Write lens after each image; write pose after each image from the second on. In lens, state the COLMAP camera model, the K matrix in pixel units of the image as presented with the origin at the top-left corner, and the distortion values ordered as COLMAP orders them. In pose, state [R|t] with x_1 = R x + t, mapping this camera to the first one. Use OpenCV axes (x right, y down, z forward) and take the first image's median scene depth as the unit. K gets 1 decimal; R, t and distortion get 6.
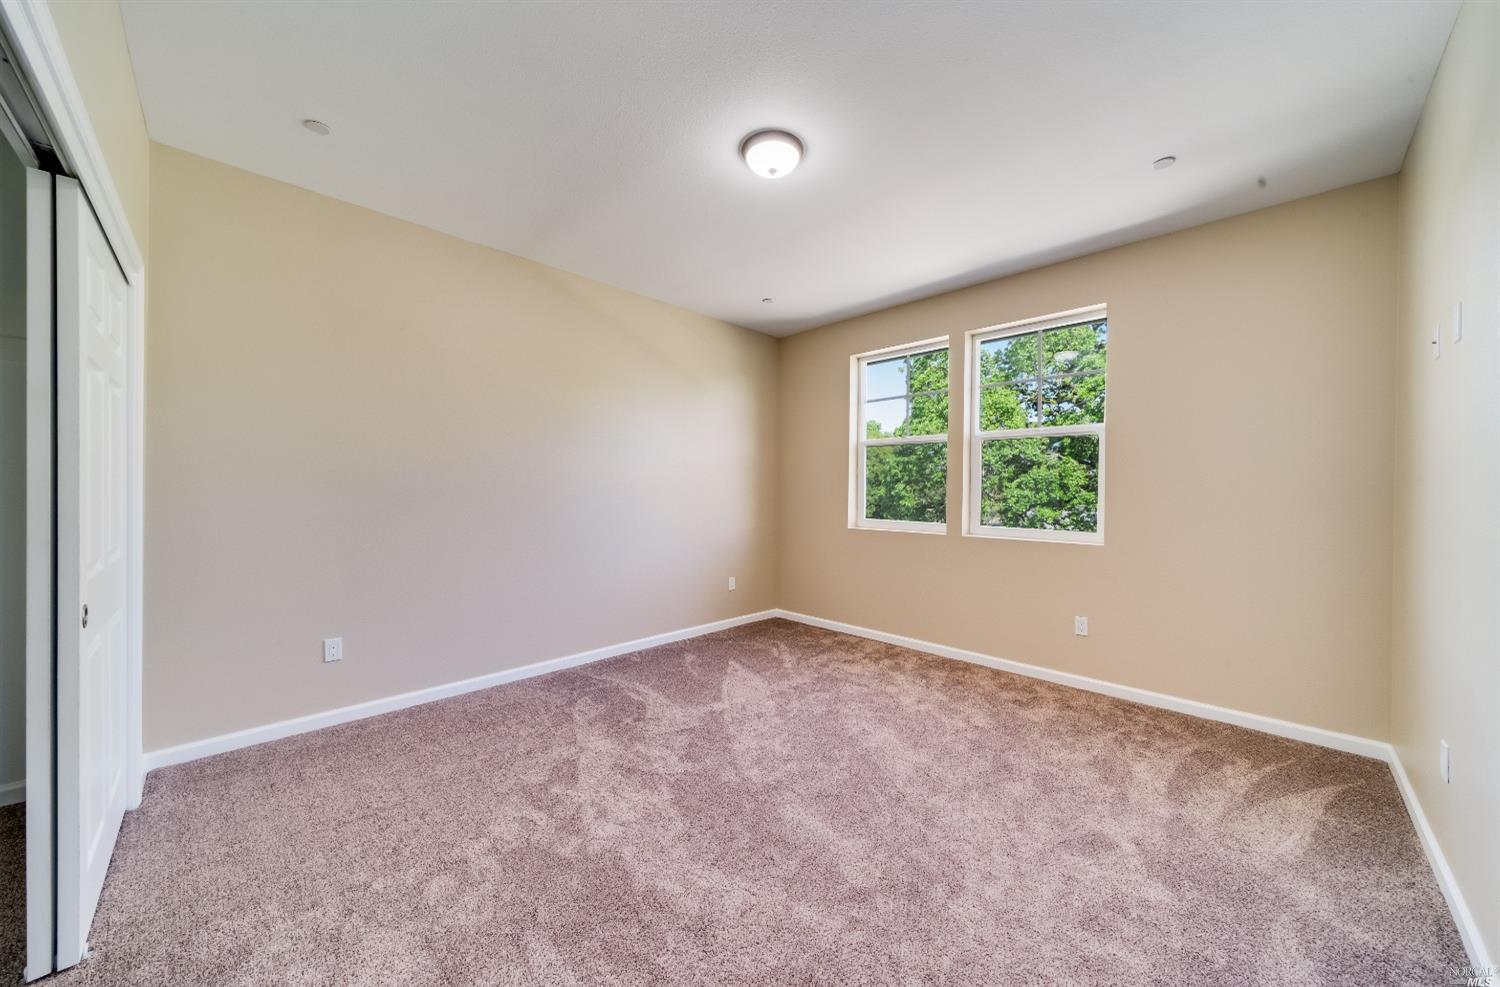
lens RADIAL K [[531.4, 0, 750.0], [0, 531.4, 493.5], [0, 0, 1]] dist [-0.000140, -0.000207]
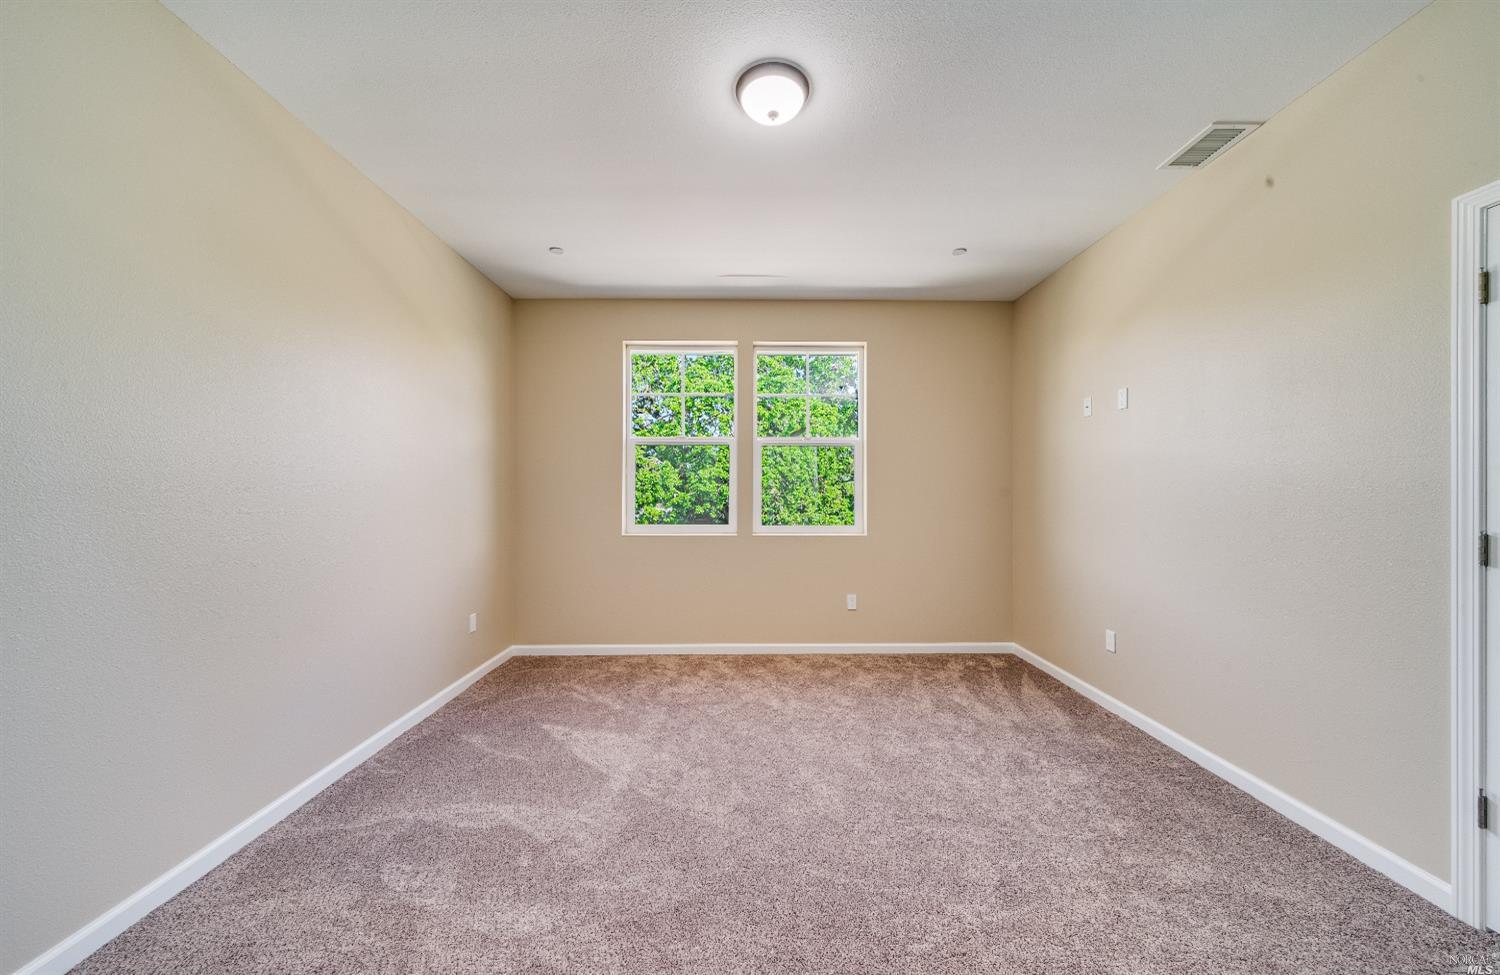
lens RADIAL K [[536.0, 0, 750.8], [0, 536.0, 495.7], [0, 0, 1]] dist [-0.000180, -0.000149]
pose [[0.695771, -0.013942, 0.718128, -0.376276], [0.011816, 0.999898, 0.007965, -0.007346], [-0.718167, 0.002944, 0.695865, 0.276899]]
